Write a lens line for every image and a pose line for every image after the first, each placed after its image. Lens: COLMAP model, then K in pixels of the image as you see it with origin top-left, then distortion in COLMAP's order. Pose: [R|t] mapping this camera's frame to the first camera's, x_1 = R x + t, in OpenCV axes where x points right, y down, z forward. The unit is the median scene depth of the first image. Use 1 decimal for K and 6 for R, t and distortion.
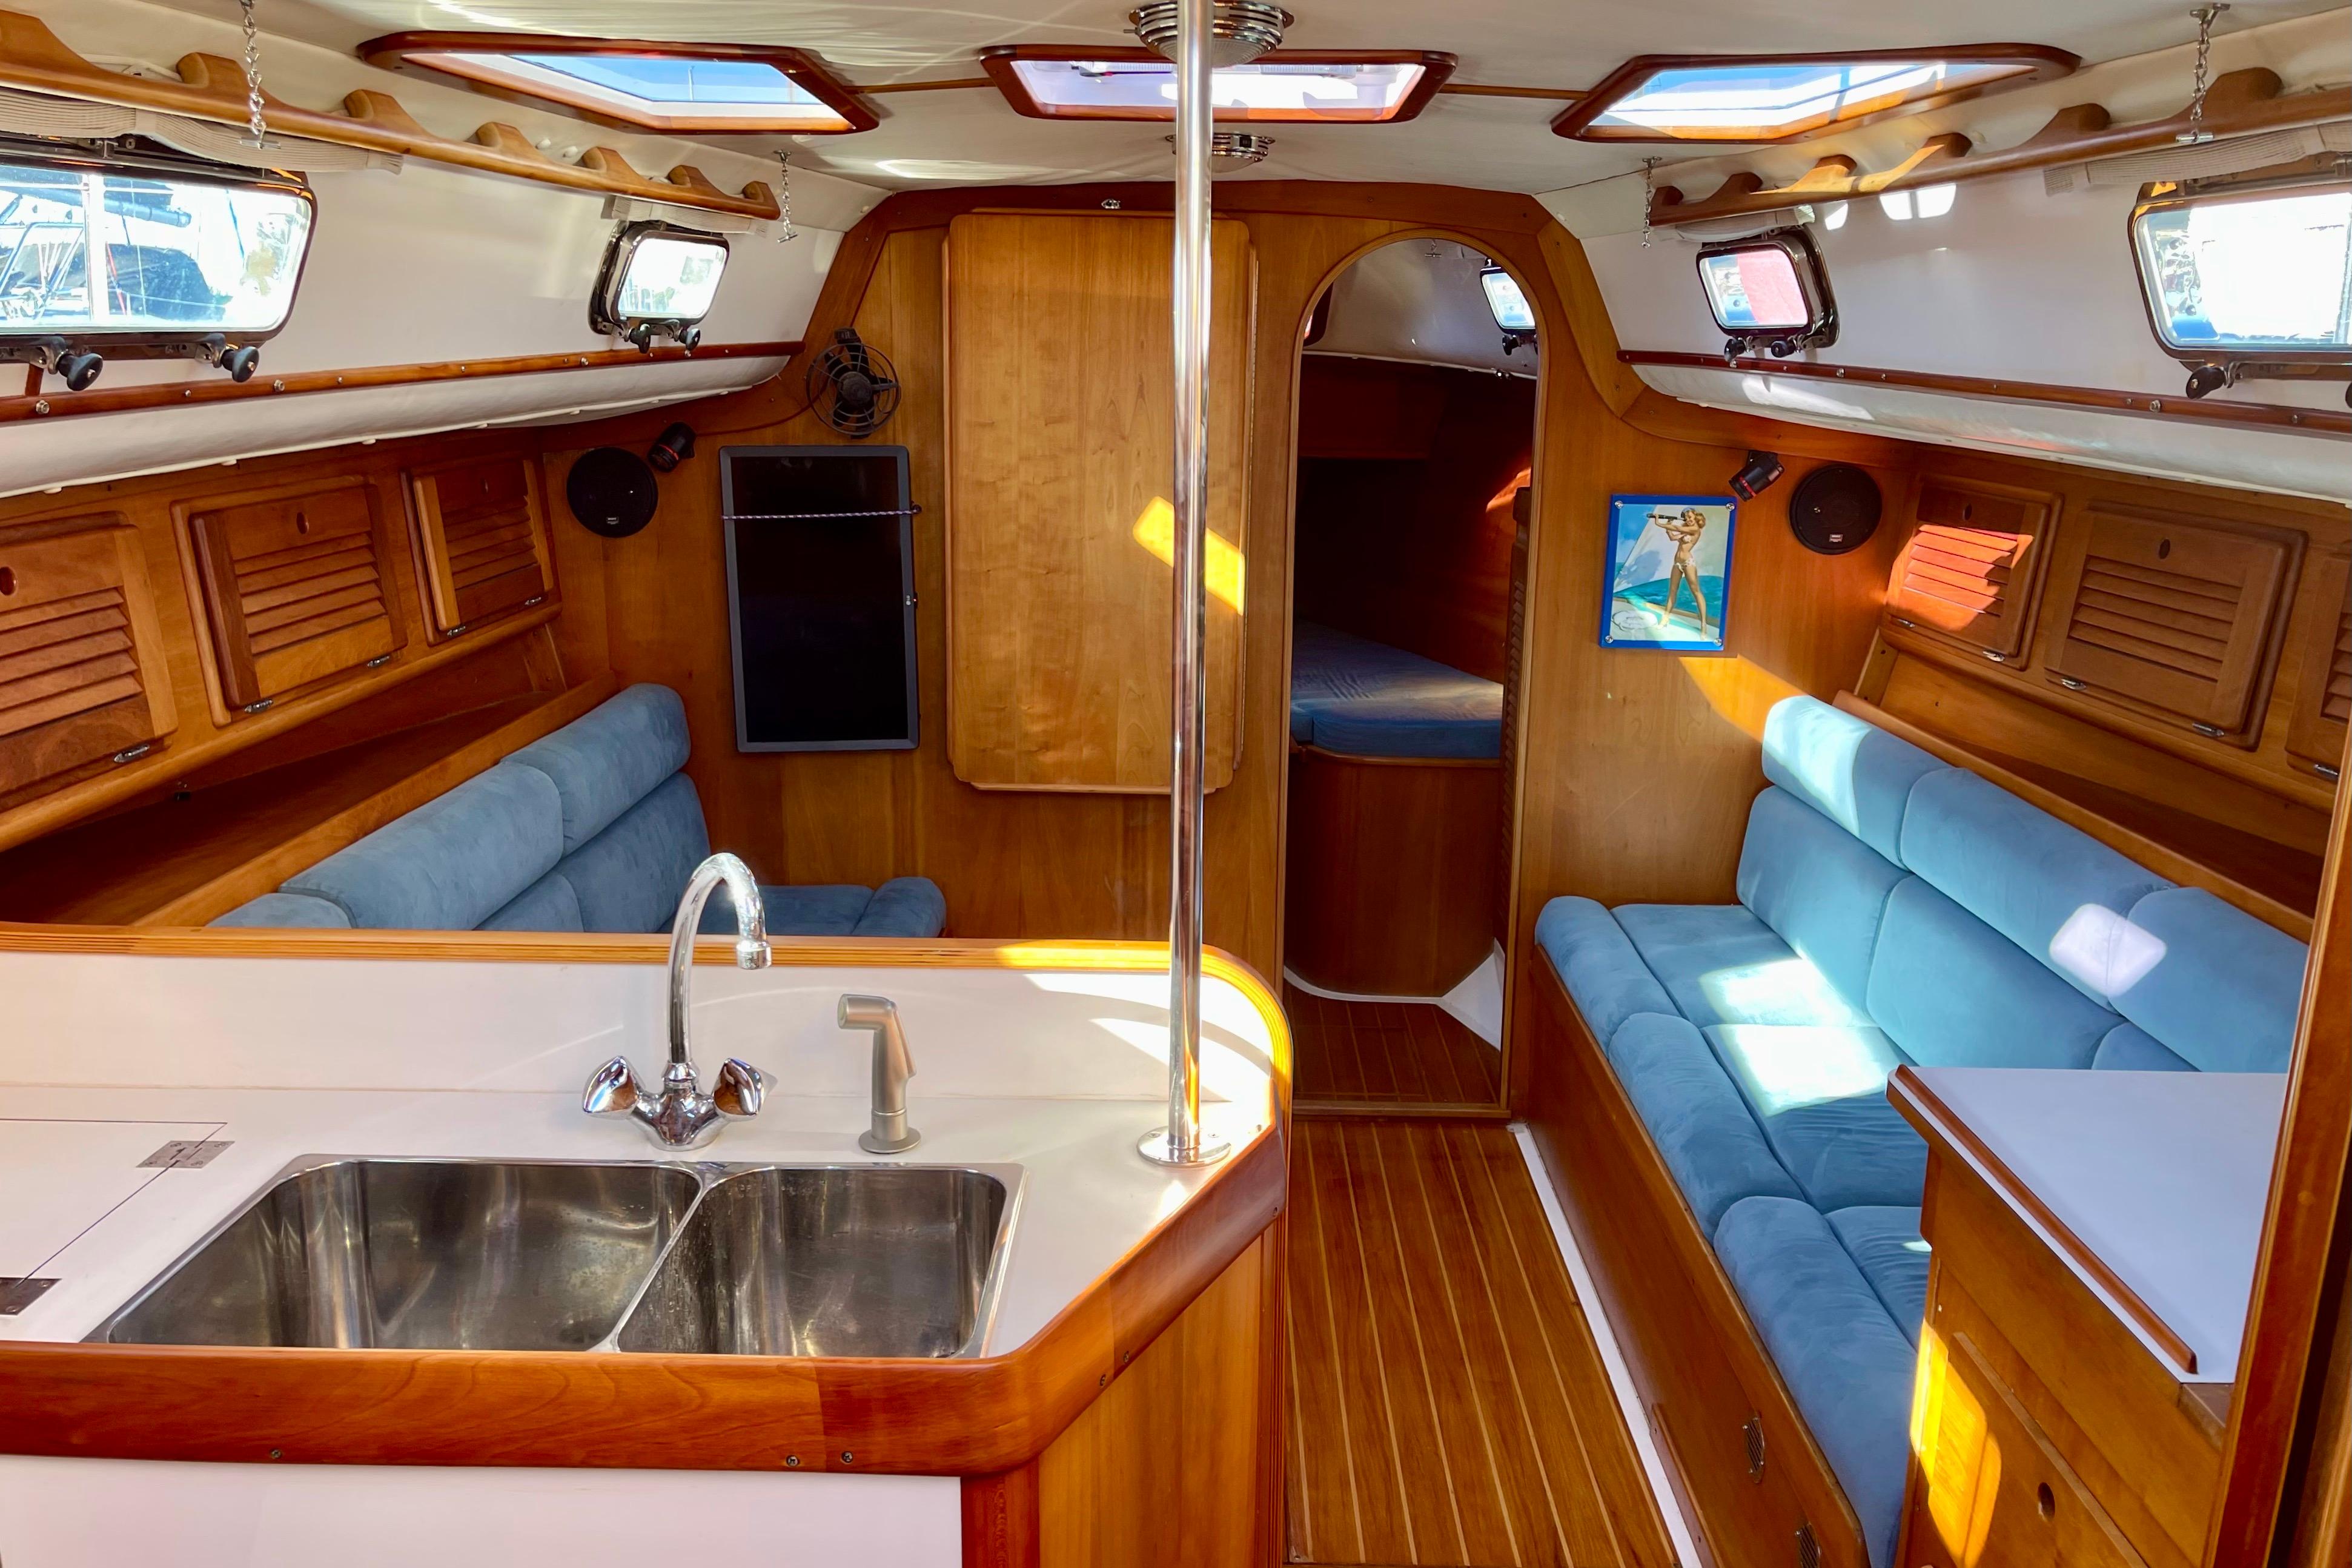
lens RADIAL K [[1842.7, 0, 1176.0], [0, 1842.7, 784.0], [0, 0, 1]] dist [0.007253, -0.002496]
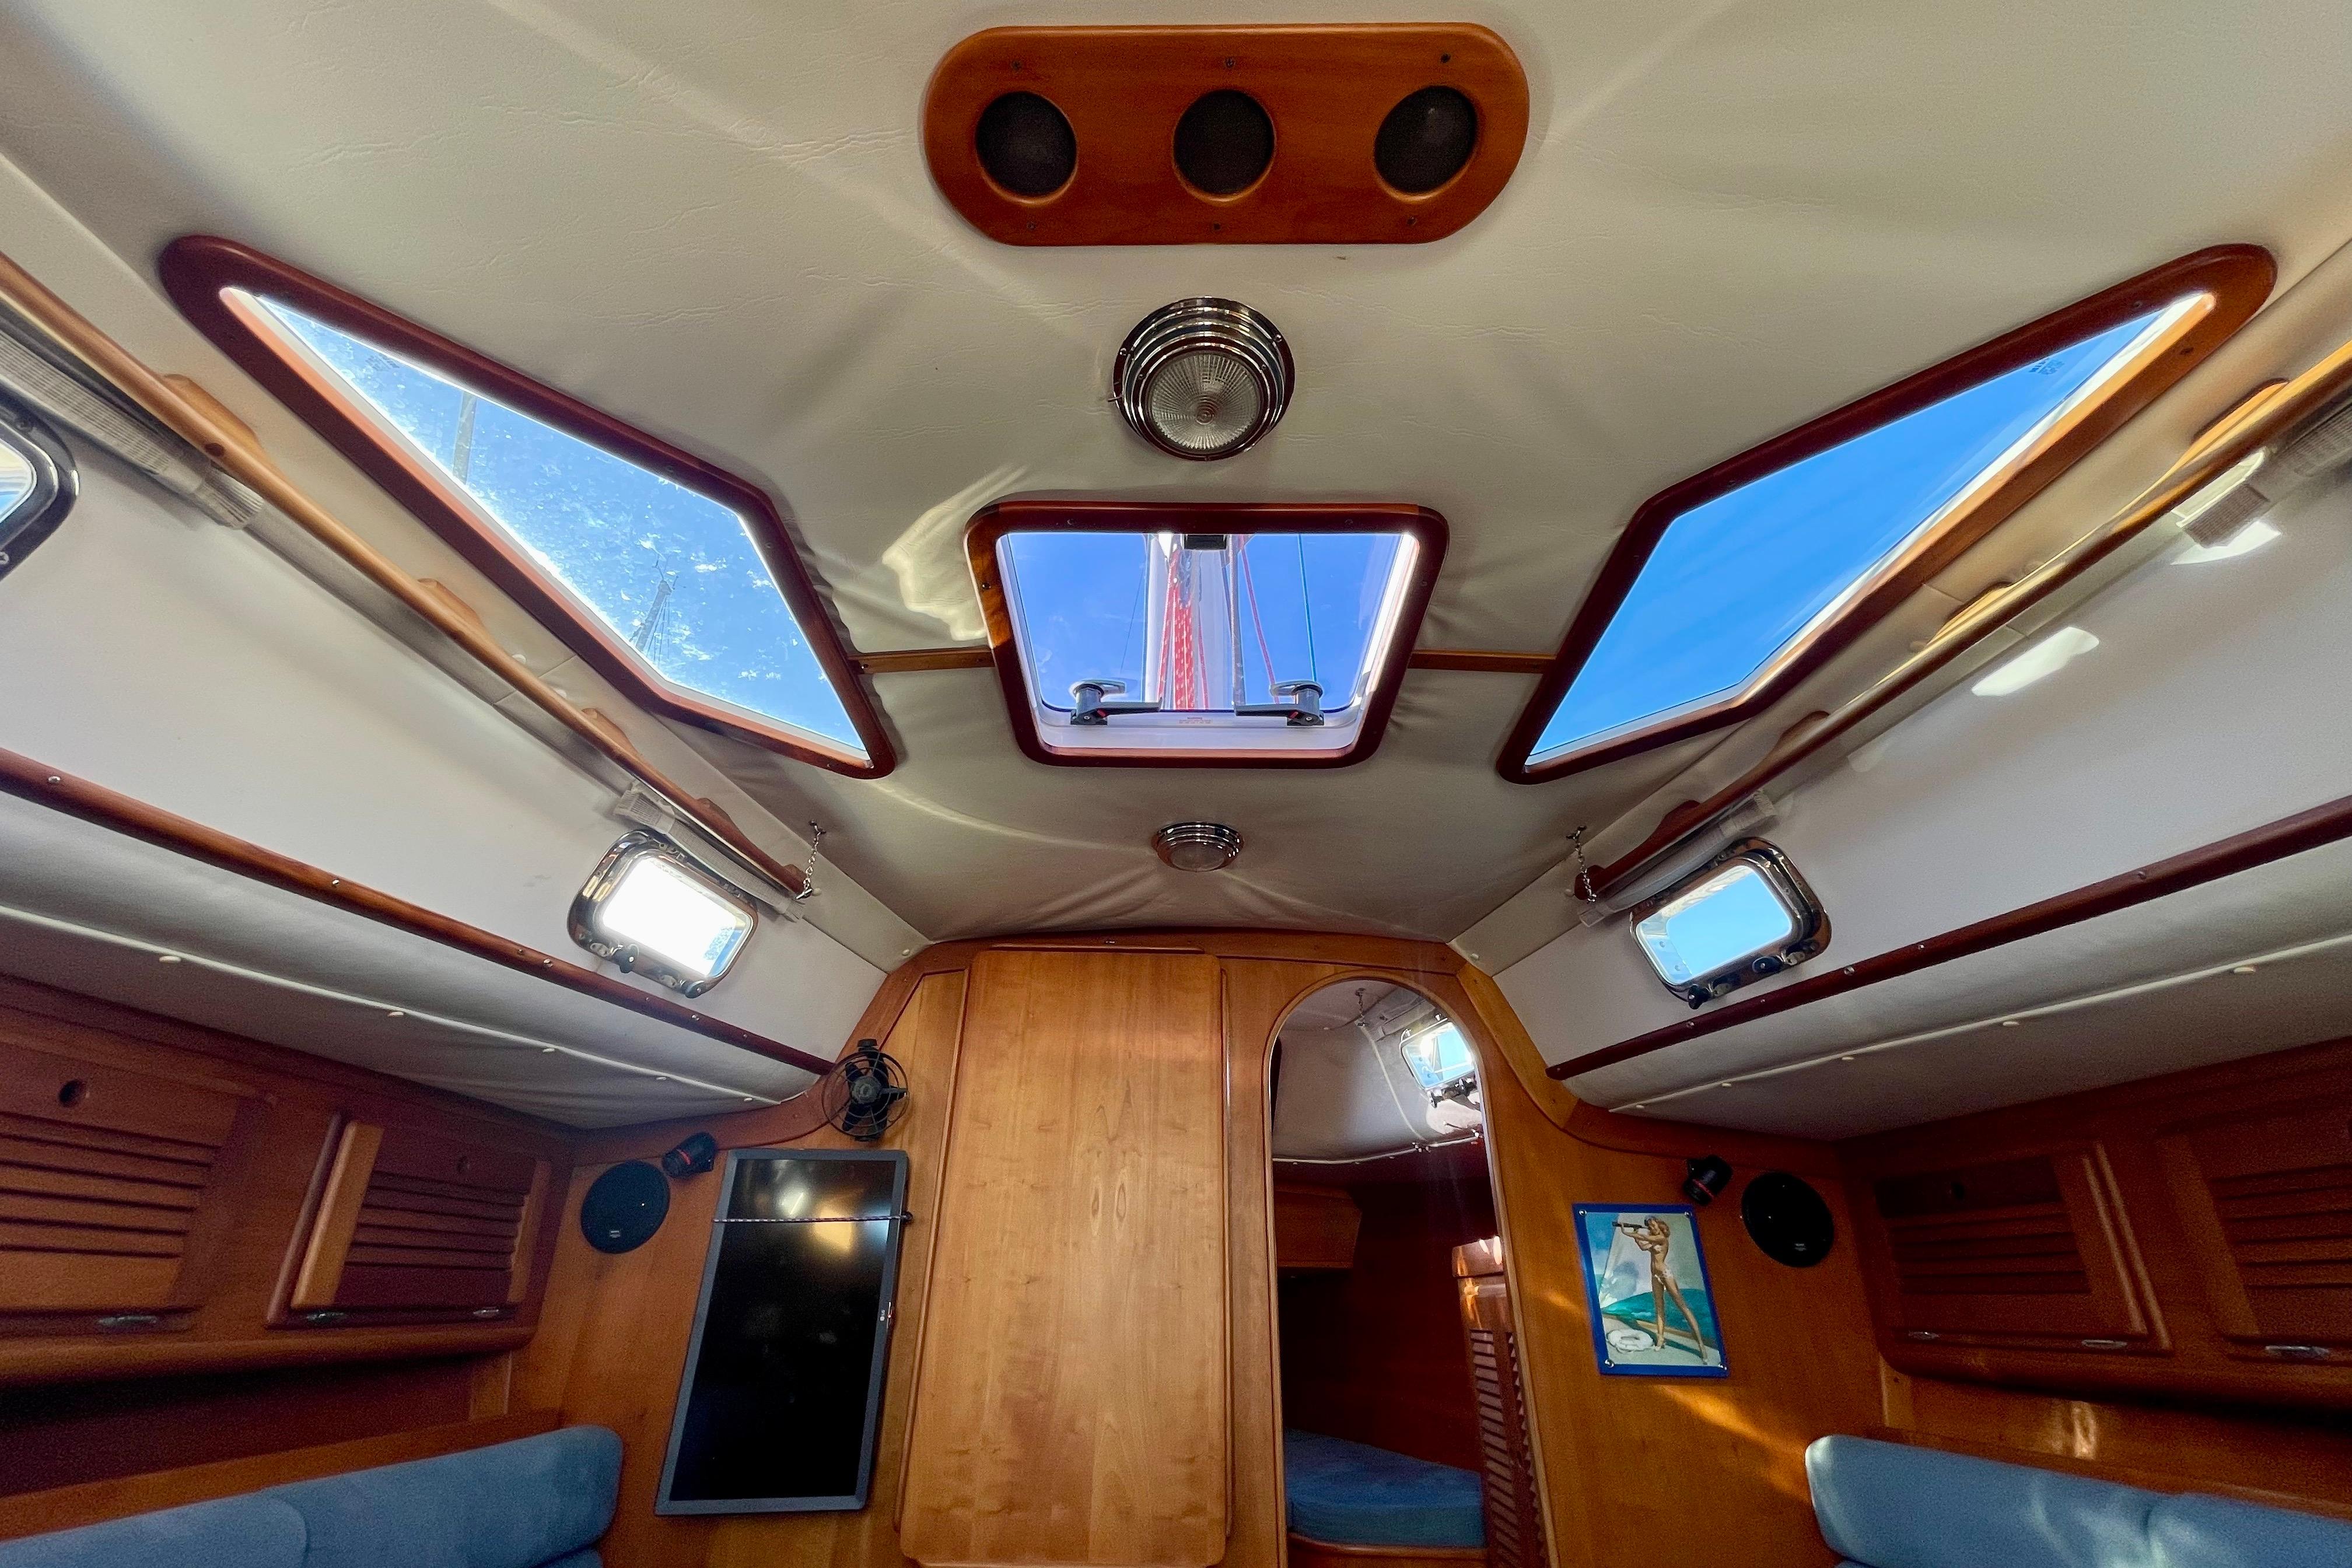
lens RADIAL K [[966.3, 0, 1176.0], [0, 966.3, 784.0], [0, 0, 1]] dist [0.000396, -0.000323]
pose [[0.999863, 0.008247, 0.014362, -0.000263], [0.003344, 0.748821, -0.662764, 0.029284], [-0.016220, 0.662721, 0.748691, 0.438657]]
